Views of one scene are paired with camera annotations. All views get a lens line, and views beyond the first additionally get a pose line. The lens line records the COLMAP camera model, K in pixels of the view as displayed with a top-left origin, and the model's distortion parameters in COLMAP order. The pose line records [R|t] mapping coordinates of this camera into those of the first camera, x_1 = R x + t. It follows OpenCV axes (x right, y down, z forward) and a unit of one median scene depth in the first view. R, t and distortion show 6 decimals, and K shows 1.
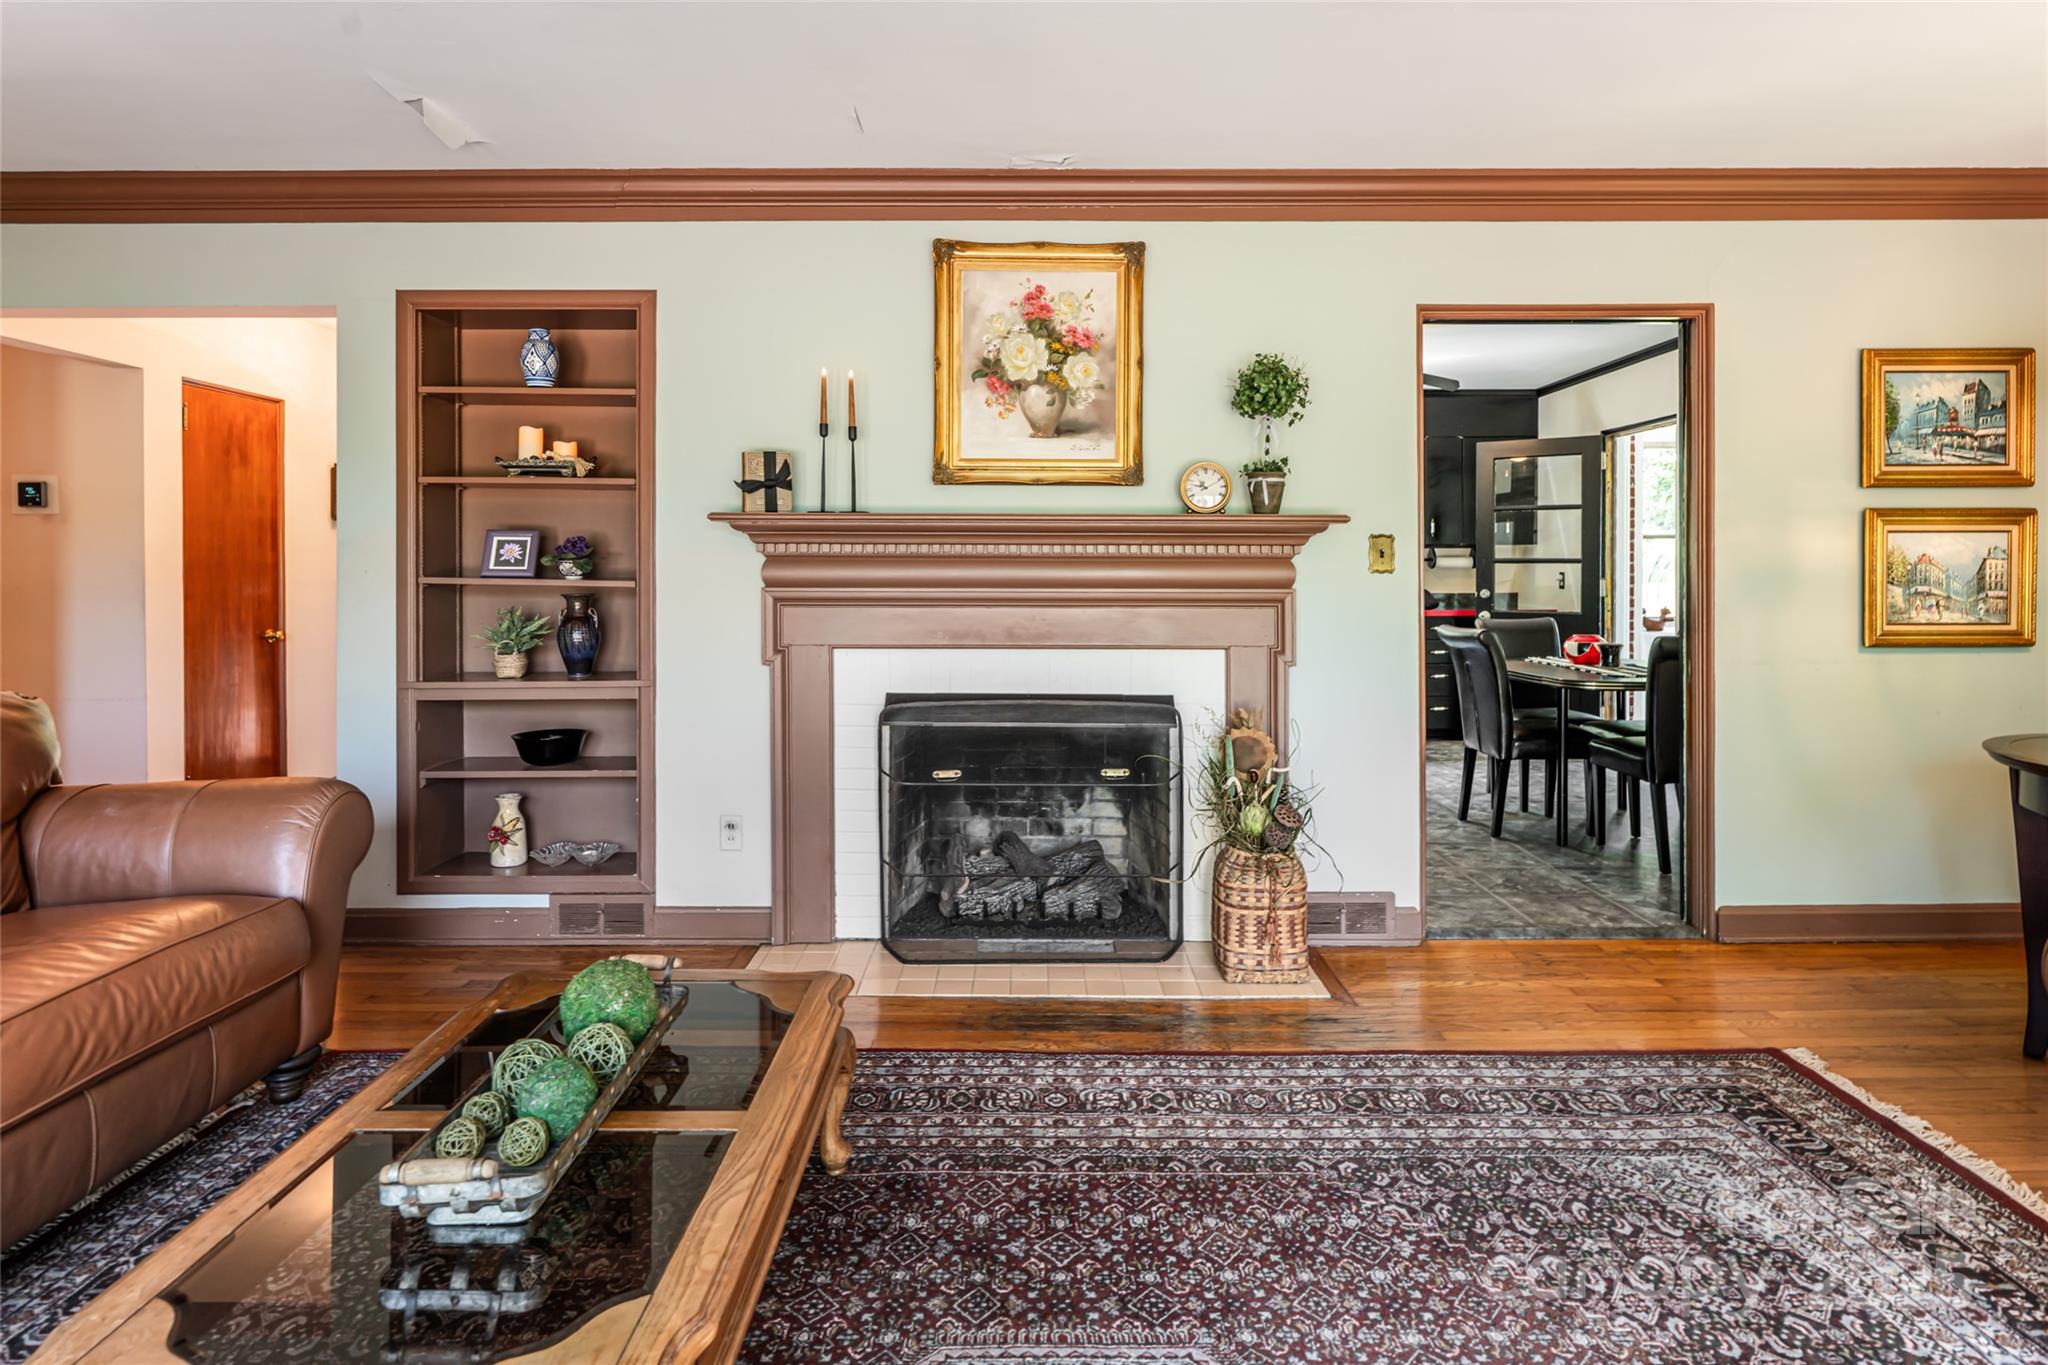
lens RADIAL K [[1094.9, 0, 1029.8], [0, 1094.9, 575.6], [0, 0, 1]] dist [0.001184, -0.000839]
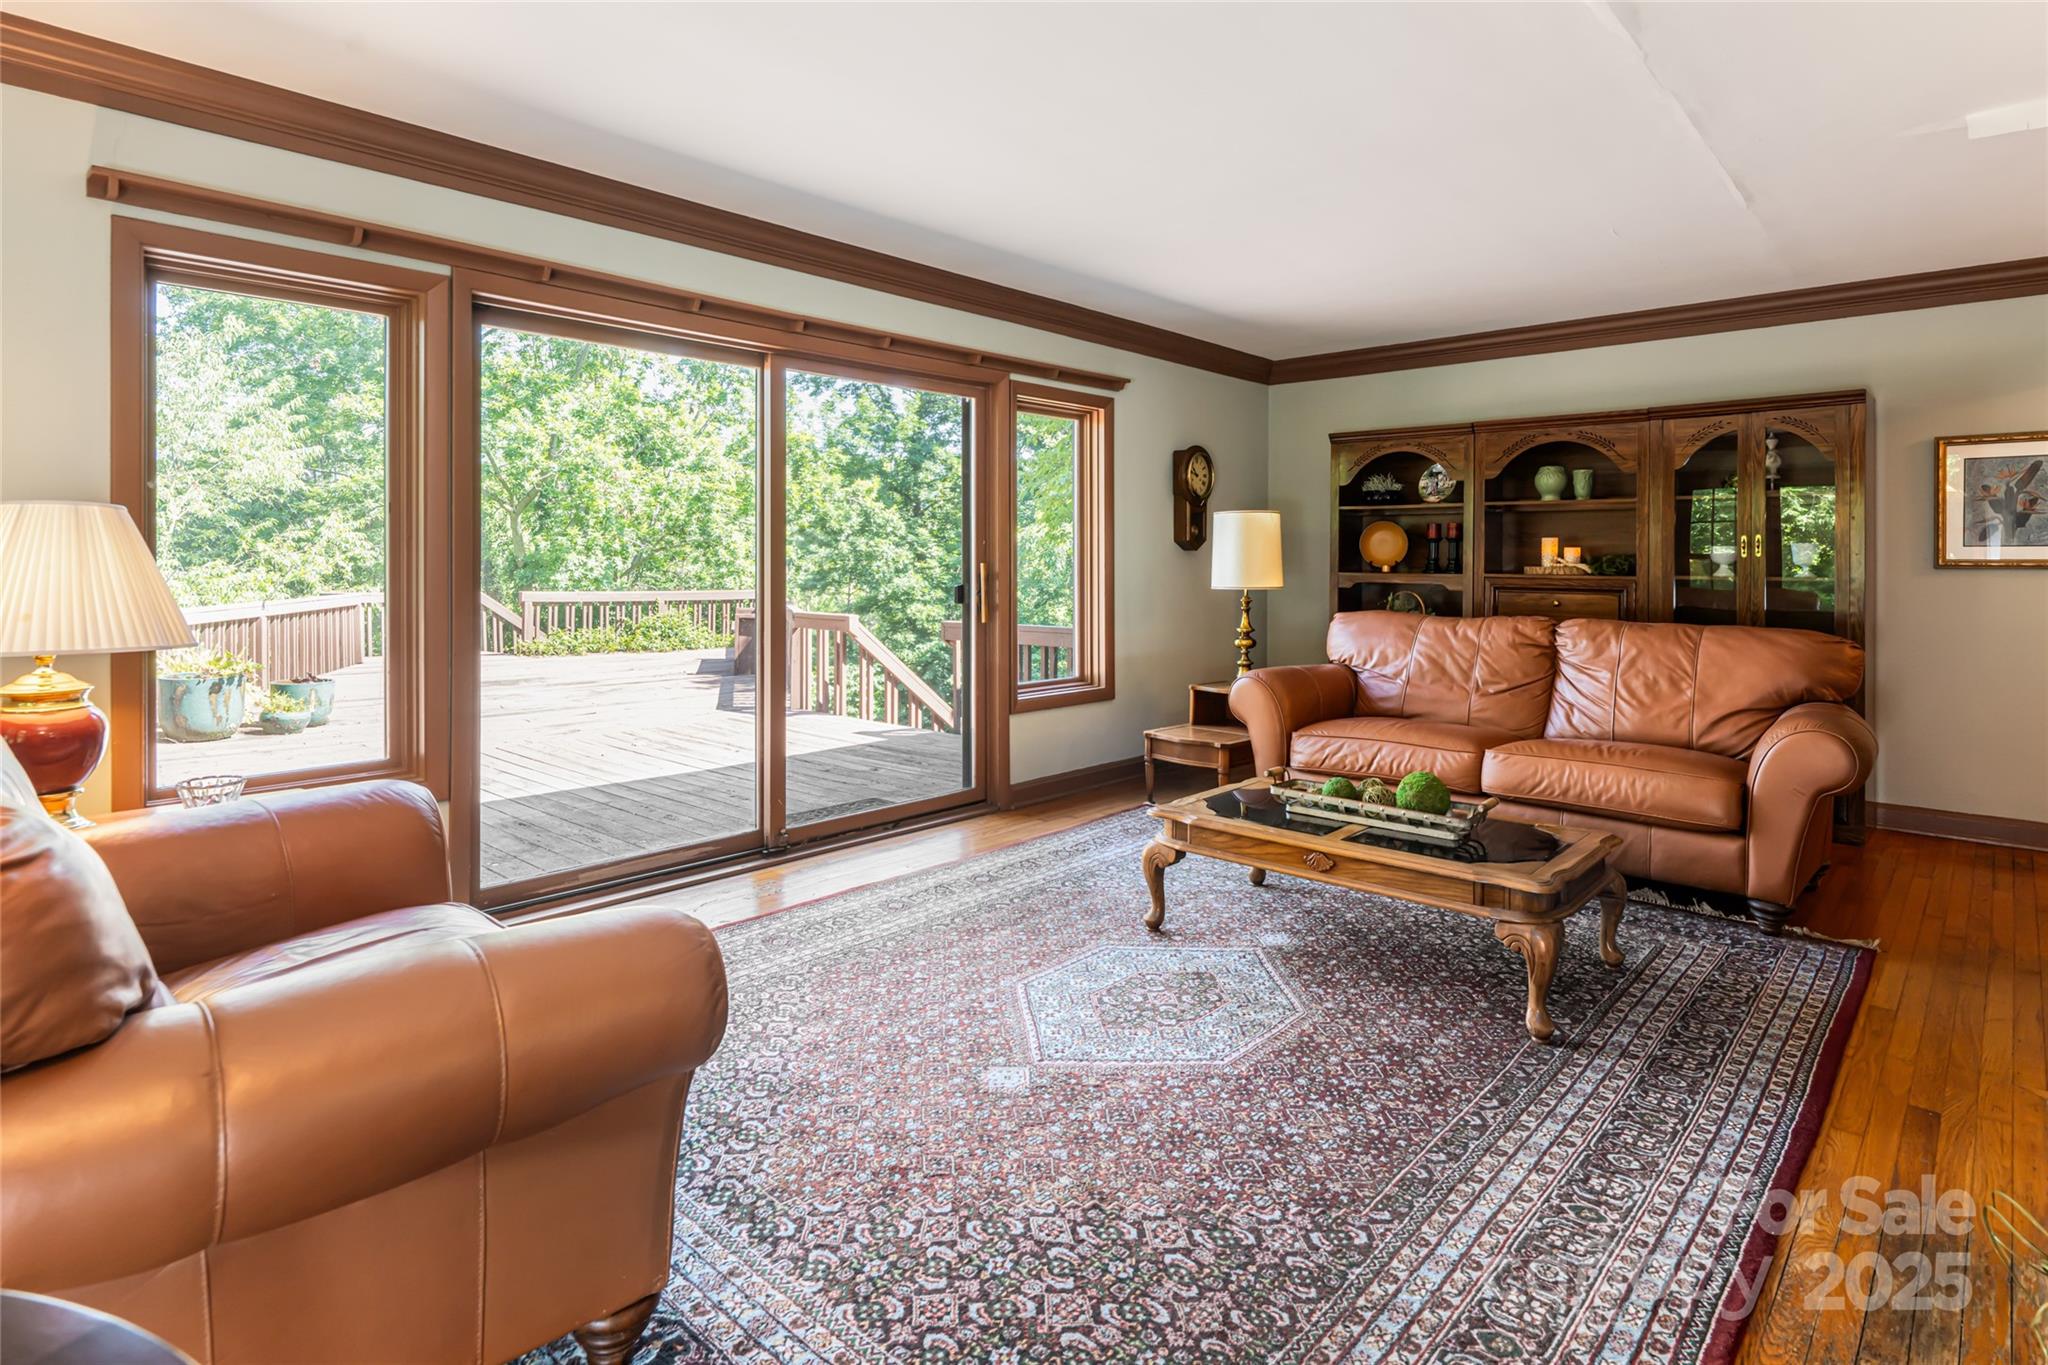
lens RADIAL K [[1073.4, 0, 1045.4], [0, 1073.4, 560.7], [0, 0, 1]] dist [-0.000416, -0.000138]
pose [[-0.669761, -0.000583, -0.742576, 0.683895], [-0.006440, 0.999967, 0.005024, -0.001937], [0.742549, 0.008147, -0.669743, 0.864443]]
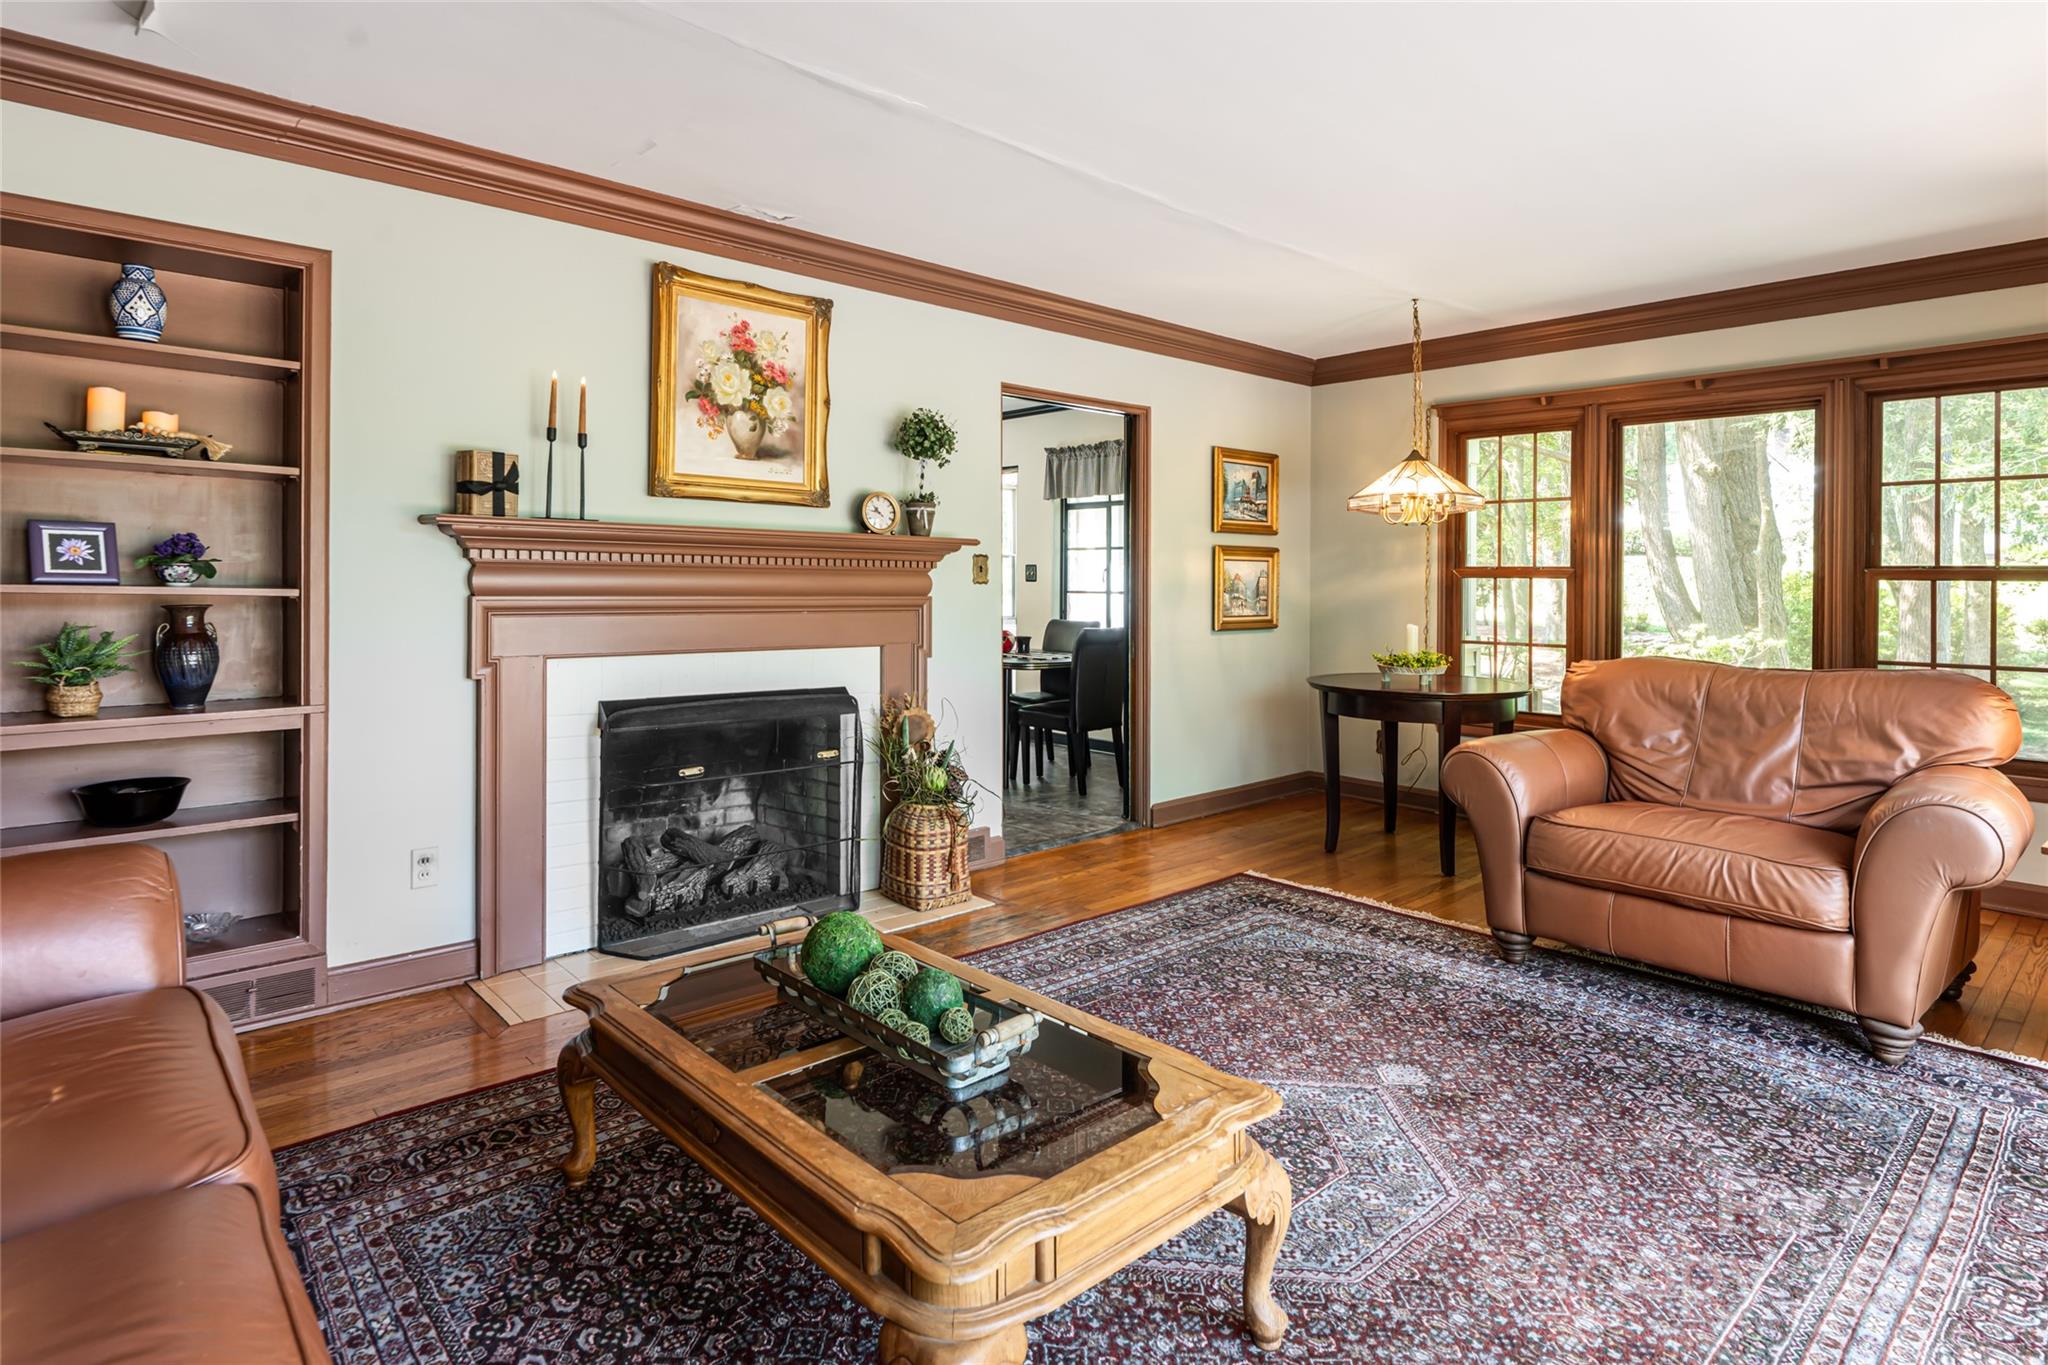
lens RADIAL K [[1094.9, 0, 1029.8], [0, 1094.9, 575.6], [0, 0, 1]] dist [0.001184, -0.000839]
pose [[0.738656, 0.009790, 0.674011, -0.520411], [-0.004813, 0.999946, -0.009250, -0.000325], [-0.674065, 0.003589, 0.738663, -0.005842]]
